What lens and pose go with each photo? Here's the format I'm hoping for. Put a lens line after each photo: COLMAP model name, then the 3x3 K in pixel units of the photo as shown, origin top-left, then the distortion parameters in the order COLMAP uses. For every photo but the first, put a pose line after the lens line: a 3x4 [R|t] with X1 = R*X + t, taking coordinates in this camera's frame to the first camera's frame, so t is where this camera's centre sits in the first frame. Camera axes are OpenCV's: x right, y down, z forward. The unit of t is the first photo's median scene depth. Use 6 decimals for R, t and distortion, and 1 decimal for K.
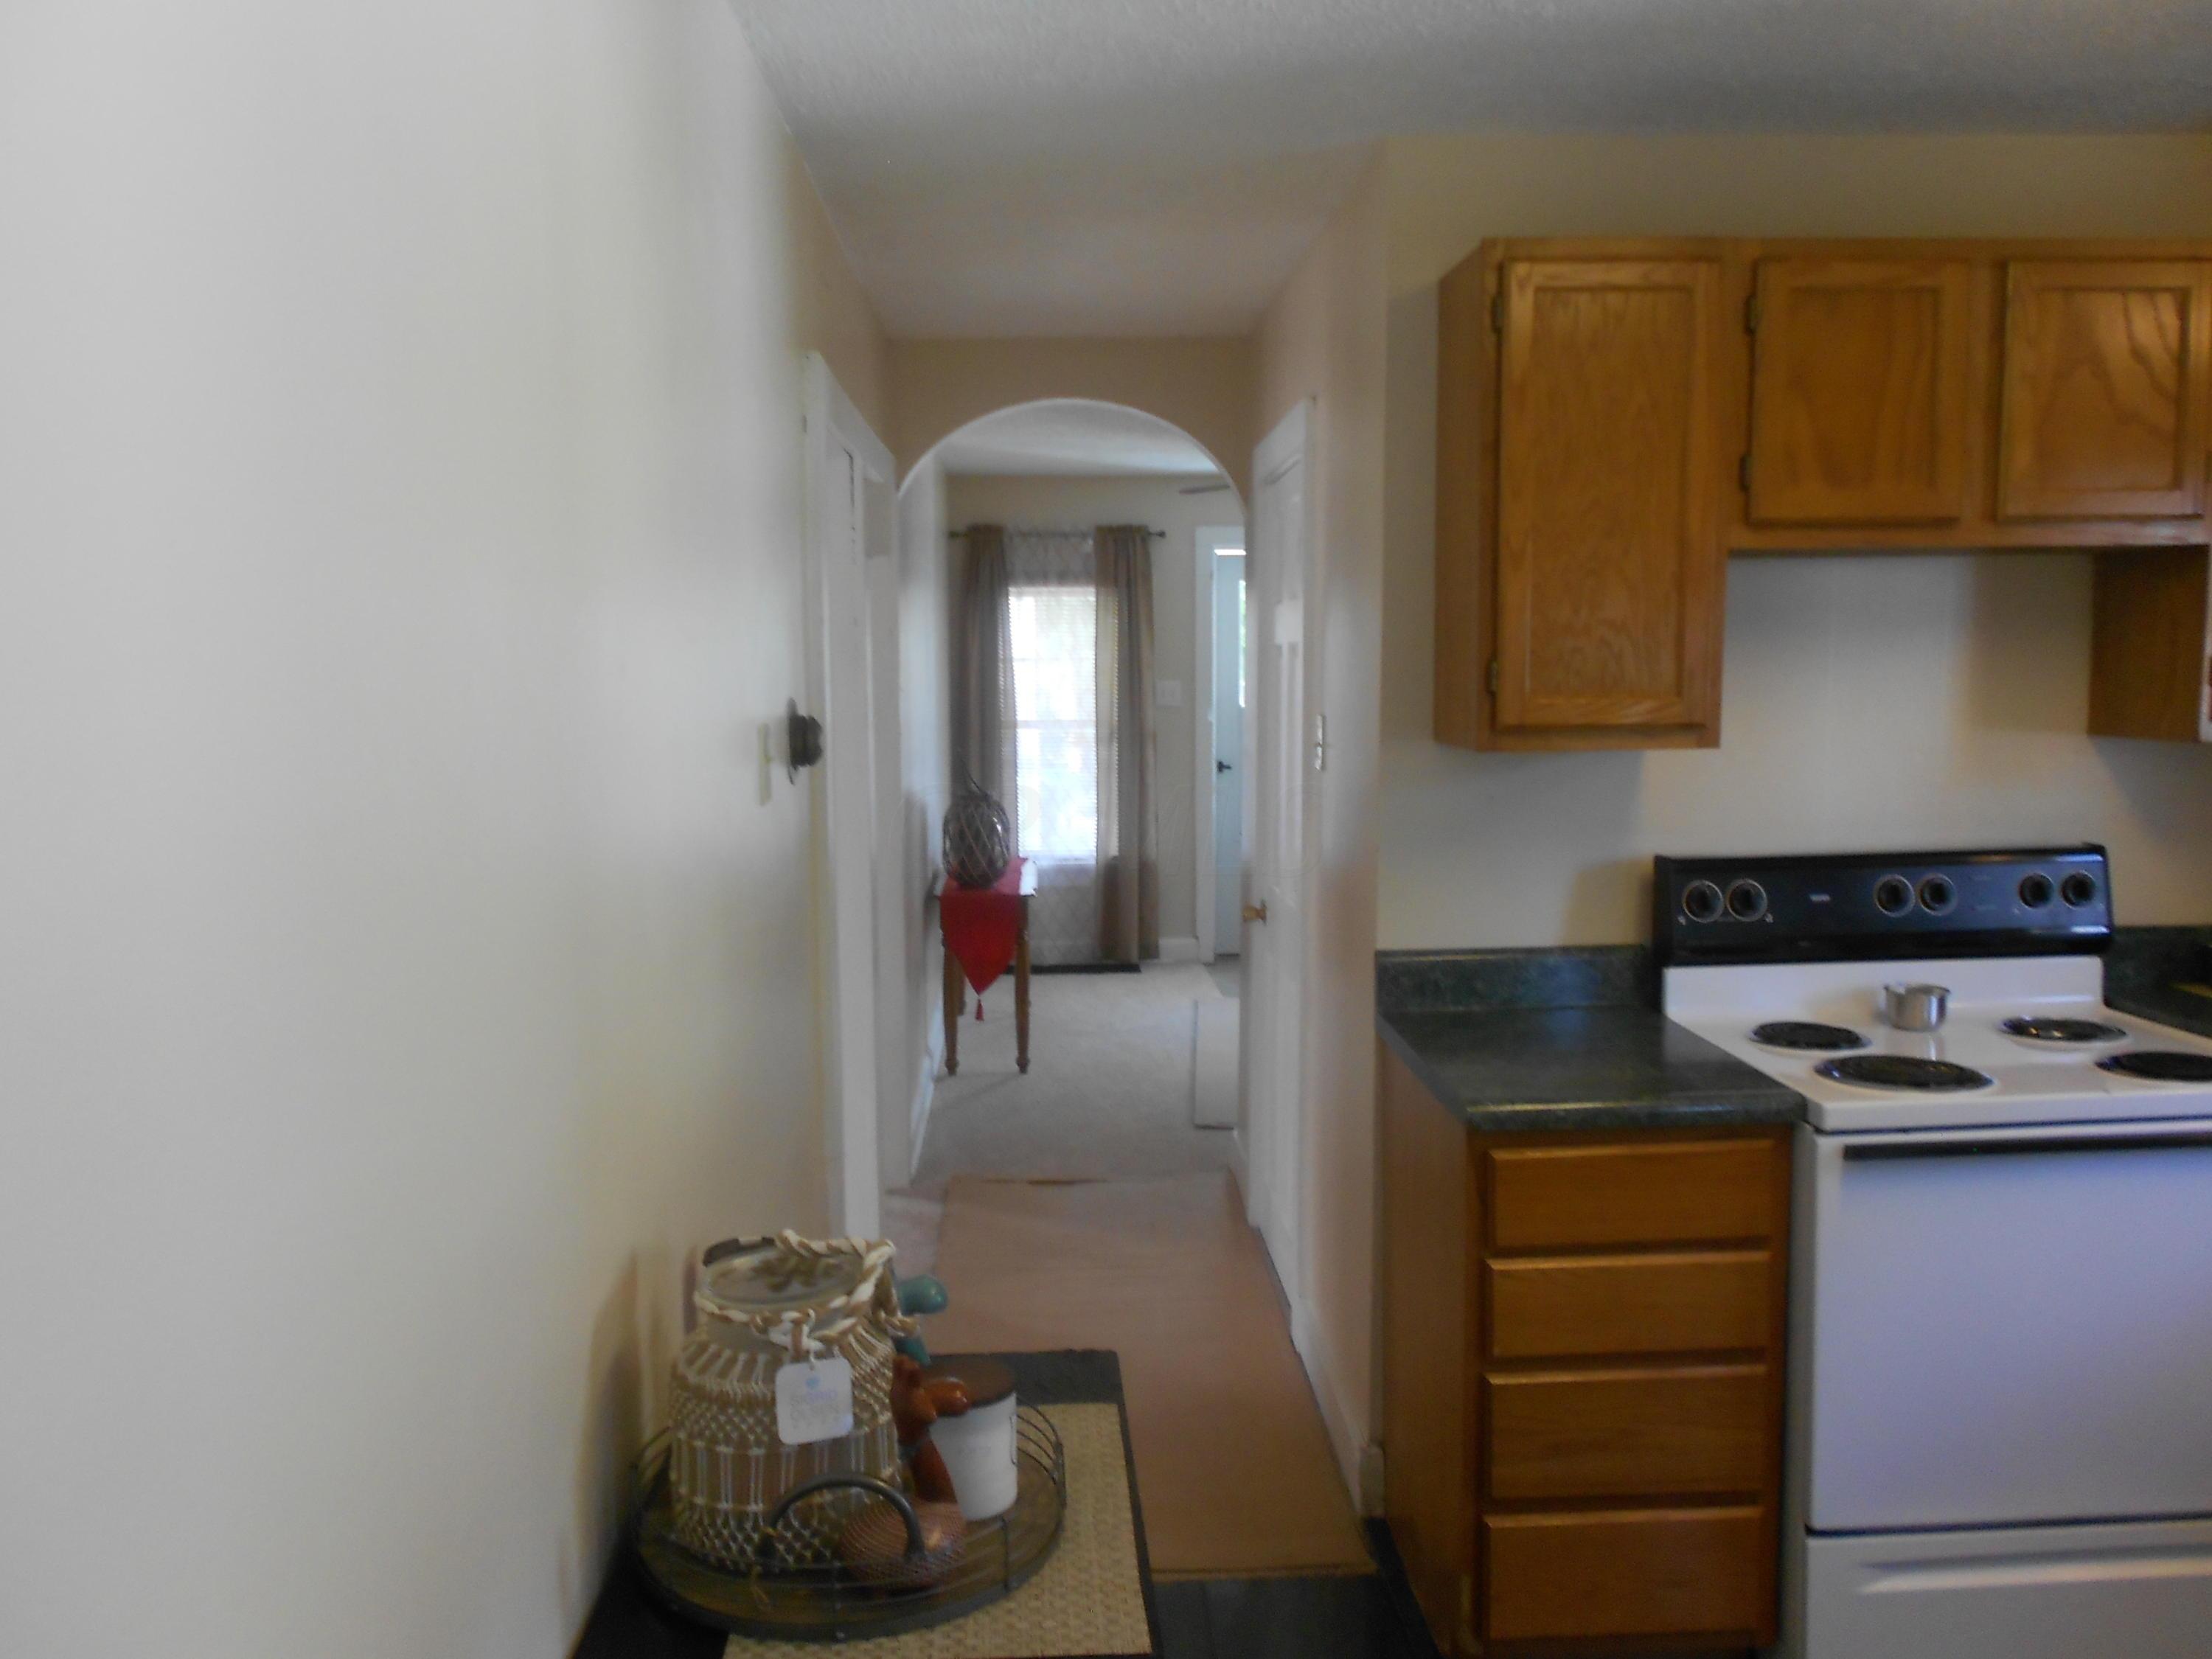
lens RADIAL K [[1721.2, 0, 1106.0], [0, 1721.2, 854.5], [0, 0, 1]] dist [0.000452, 0.002687]
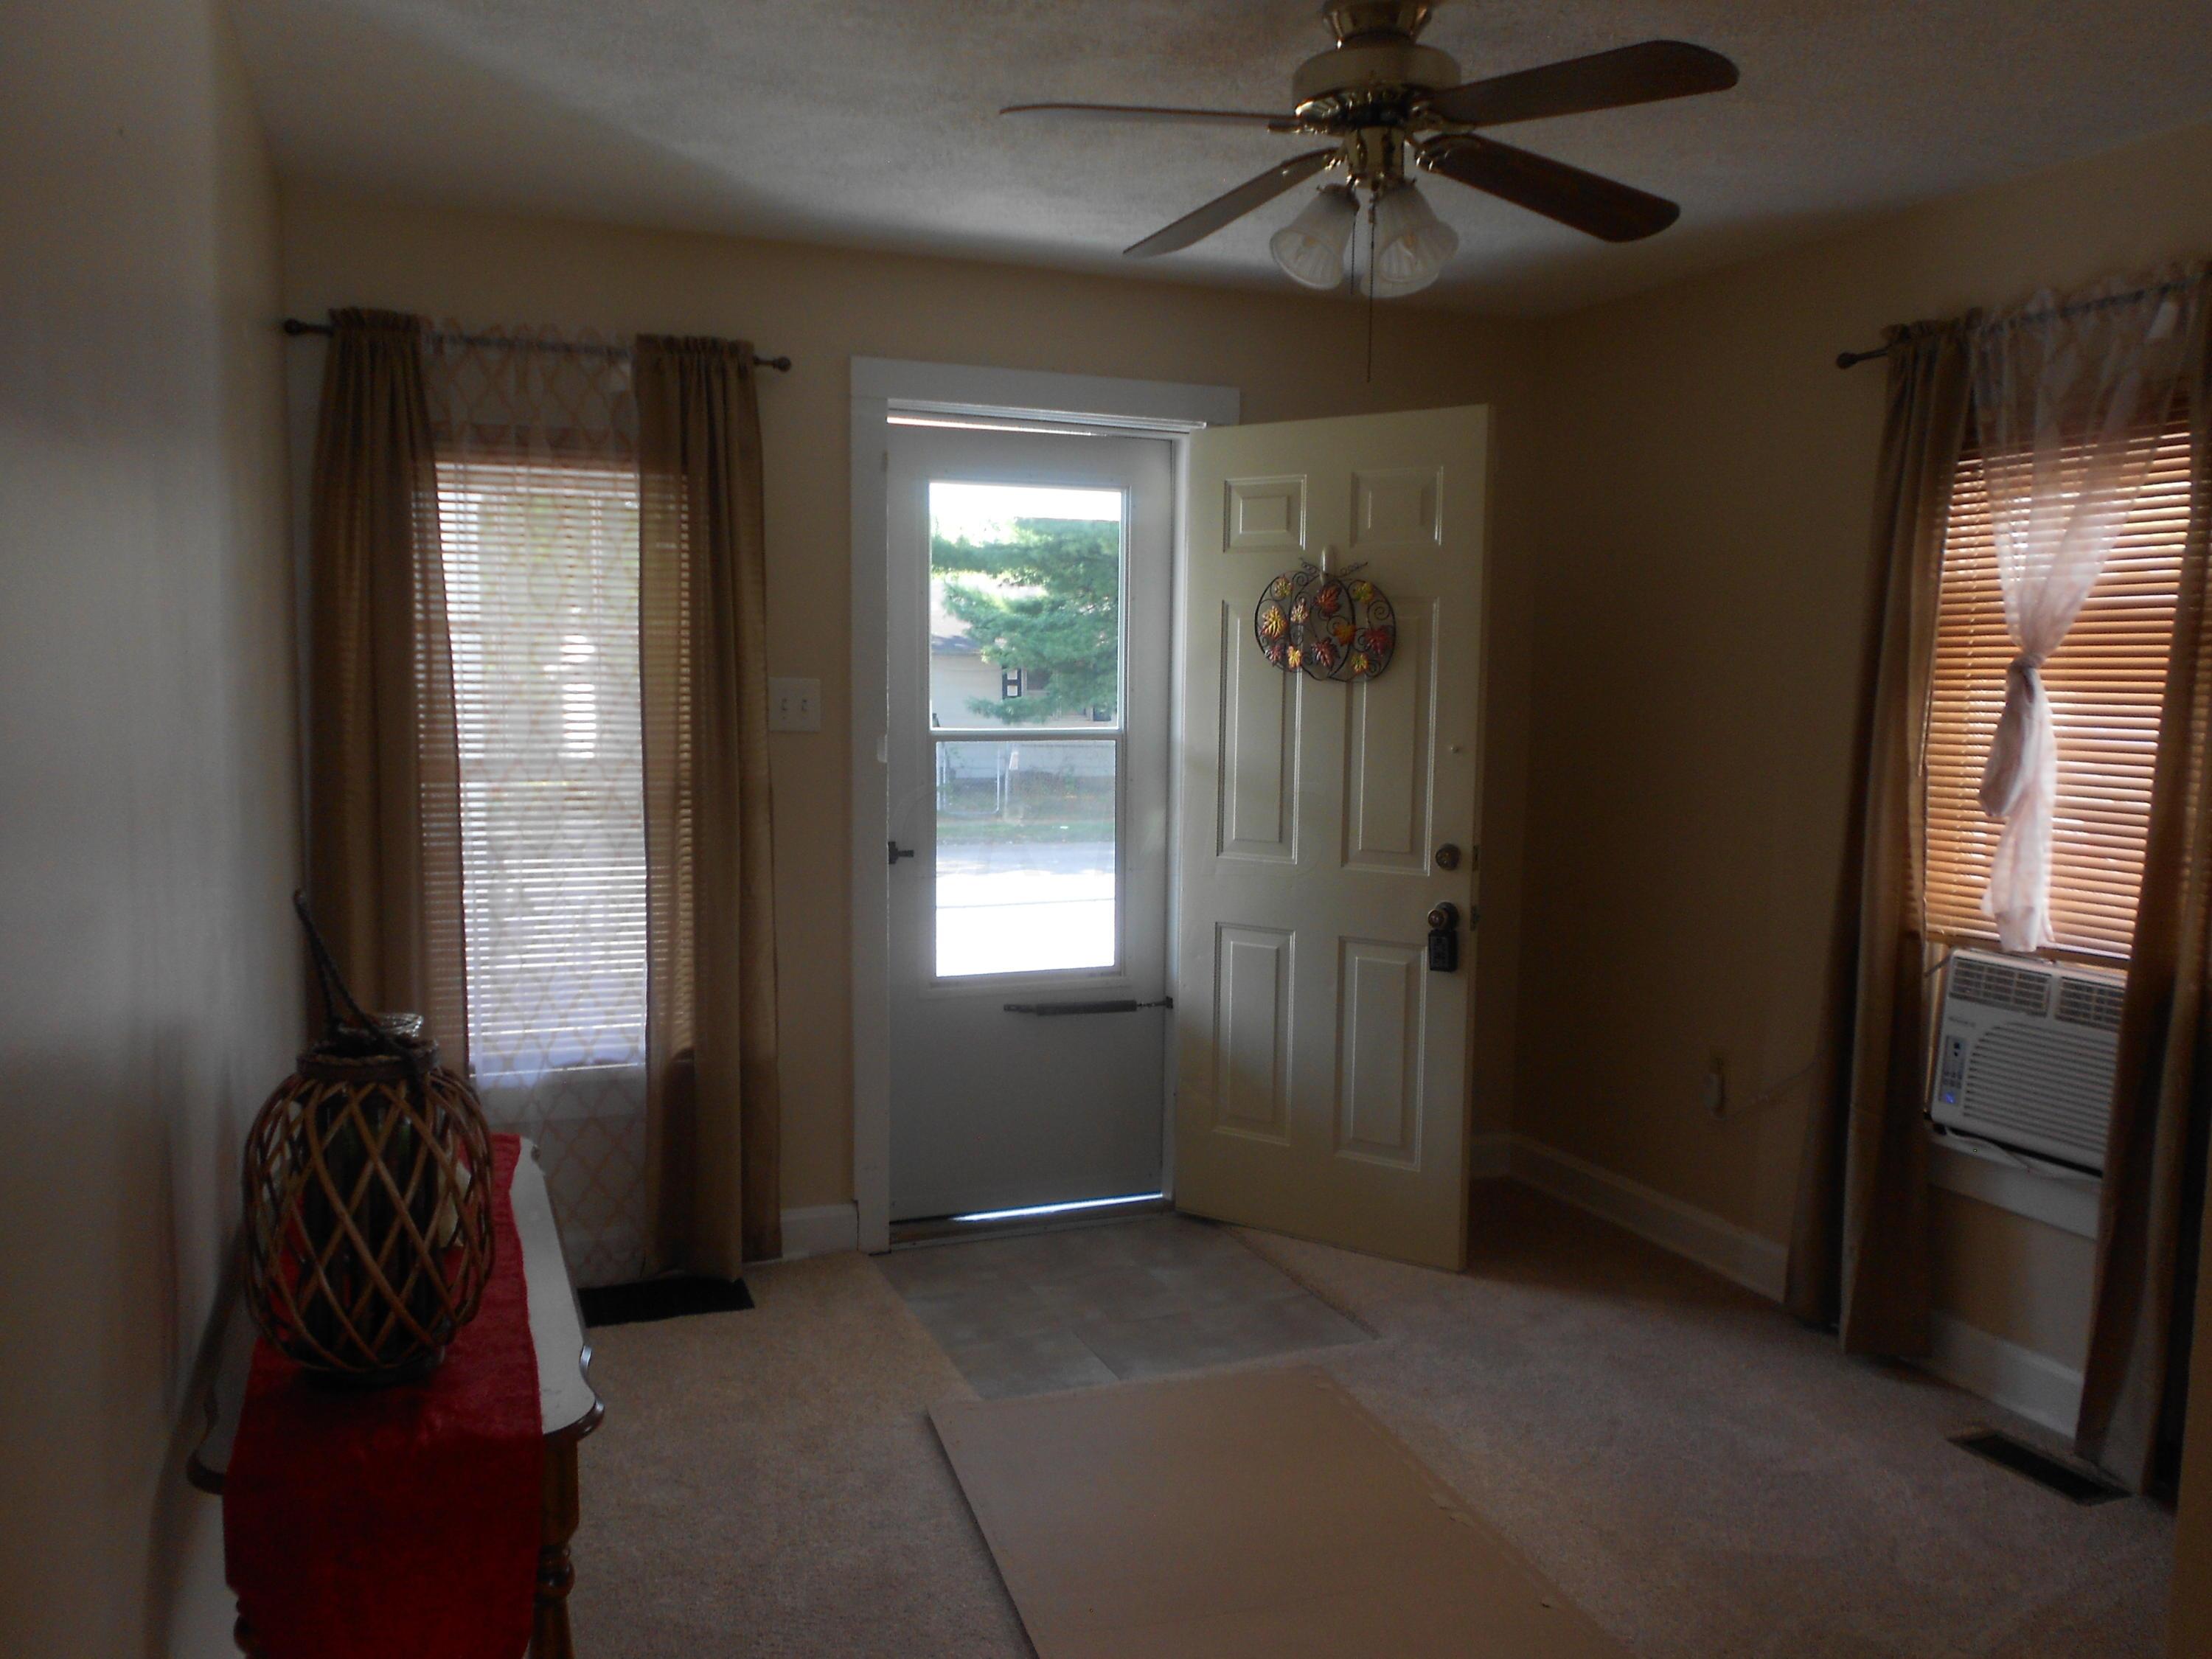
lens RADIAL K [[1721.2, 0, 1082.8], [0, 1721.2, 843.5], [0, 0, 1]] dist [0.000452, 0.002687]
pose [[0.948892, -0.020335, 0.314946, -0.039605], [0.024151, 0.999675, -0.008219, -0.049761], [-0.314677, 0.015405, 0.949074, 0.527731]]
